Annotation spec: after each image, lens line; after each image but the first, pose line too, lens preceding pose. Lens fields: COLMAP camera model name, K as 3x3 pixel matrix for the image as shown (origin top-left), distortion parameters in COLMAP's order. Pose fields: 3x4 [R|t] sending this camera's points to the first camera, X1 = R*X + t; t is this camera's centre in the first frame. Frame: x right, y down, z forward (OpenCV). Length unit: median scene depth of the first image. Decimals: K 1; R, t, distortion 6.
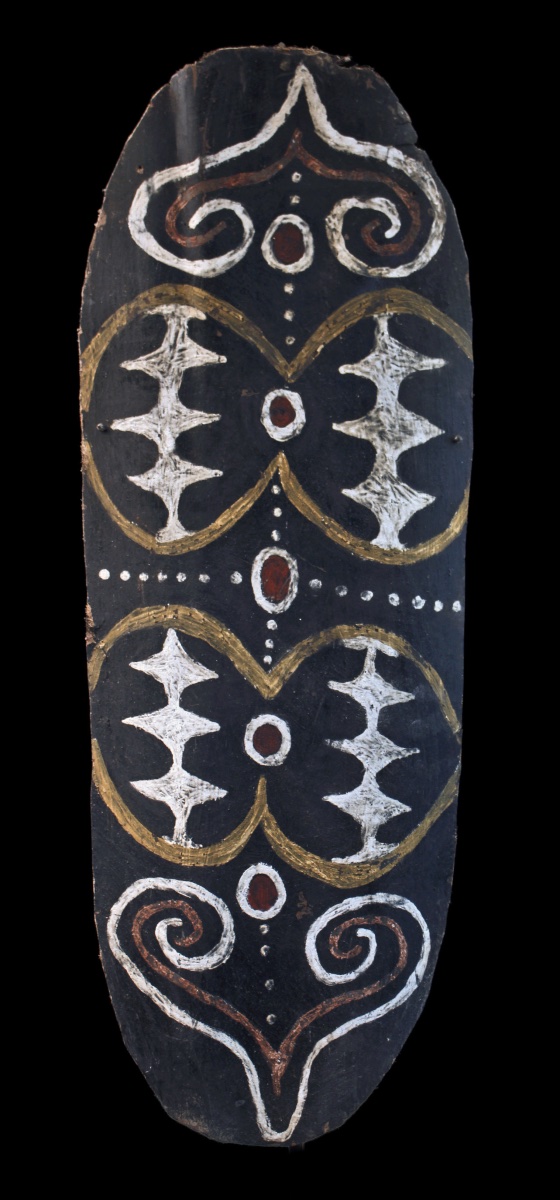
lens RADIAL K [[2977.7, 0, 279.4], [0, 2977.7, 599.5], [0, 0, 1]] dist [-0.049023, 0.000000]
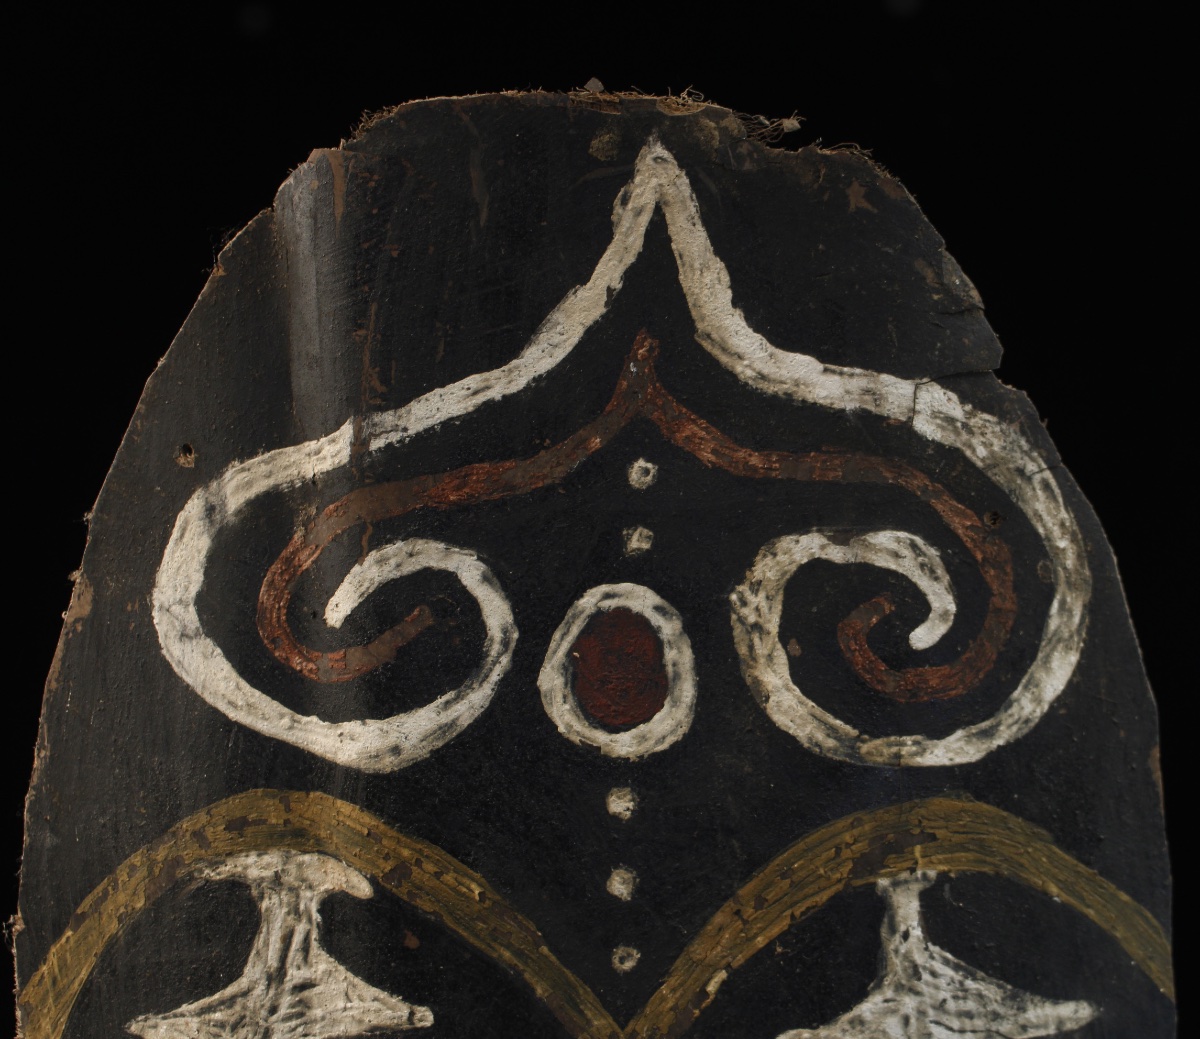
lens RADIAL K [[2145.9, 0, 600.4], [0, 2145.9, 517.7], [0, 0, 1]] dist [-0.021107, 0.000000]
pose [[0.992707, -0.007985, -0.120288, 0.030415], [-0.005220, 0.994021, -0.109068, -0.110843], [0.120440, 0.108900, 0.986729, 0.762776]]
